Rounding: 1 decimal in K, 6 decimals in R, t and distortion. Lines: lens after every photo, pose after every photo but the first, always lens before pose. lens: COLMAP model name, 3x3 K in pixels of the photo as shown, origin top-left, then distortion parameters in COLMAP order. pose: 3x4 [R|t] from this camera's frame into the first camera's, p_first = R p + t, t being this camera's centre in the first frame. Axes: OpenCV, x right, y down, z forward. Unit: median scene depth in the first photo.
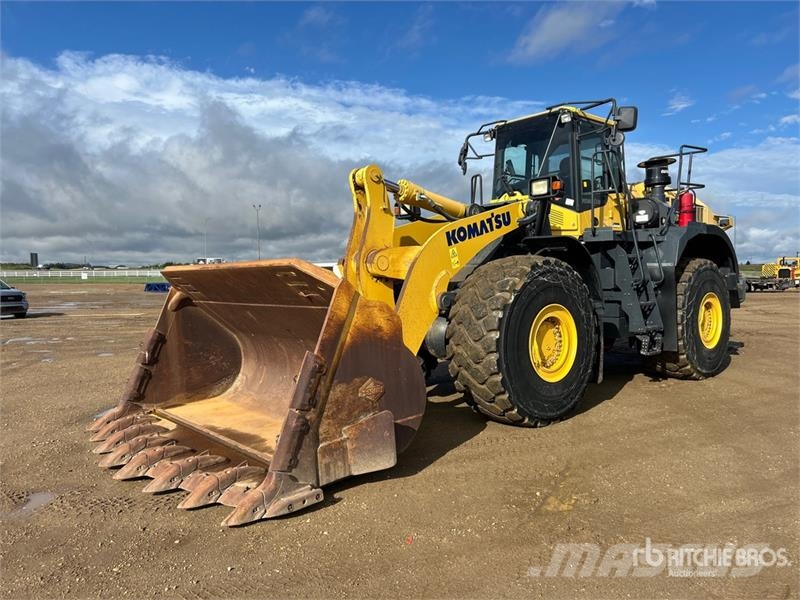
lens RADIAL K [[662.4, 0, 401.2], [0, 662.4, 287.3], [0, 0, 1]] dist [0.026225, -0.010708]
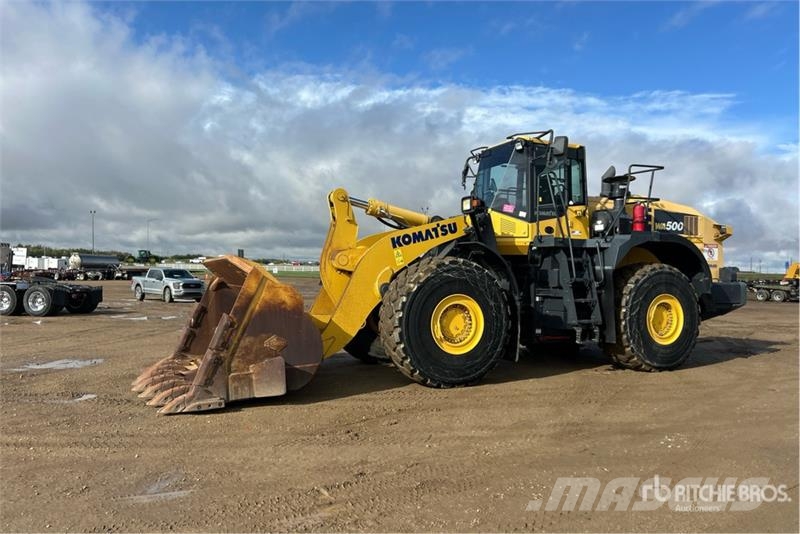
lens RADIAL K [[655.0, 0, 400.0], [0, 655.0, 267.0], [0, 0, 1]] dist [0.060617, -0.001209]
pose [[0.957190, 0.023727, -0.288487, 0.455369], [-0.033572, 0.999009, -0.029224, 0.012324], [0.287507, 0.037658, 0.957038, -0.244273]]
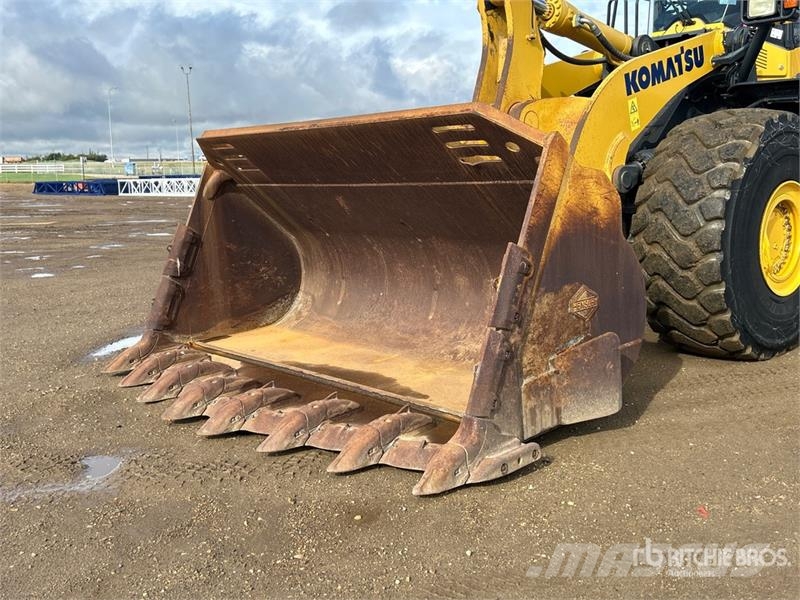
lens RADIAL K [[910.0, 0, 398.5], [0, 910.0, 320.1], [0, 0, 1]] dist [0.226658, -0.687398]
pose [[0.999637, -0.010253, 0.024934, -0.179734], [0.006684, 0.990242, 0.139200, 0.029110], [-0.026118, -0.138983, 0.989950, 0.054595]]
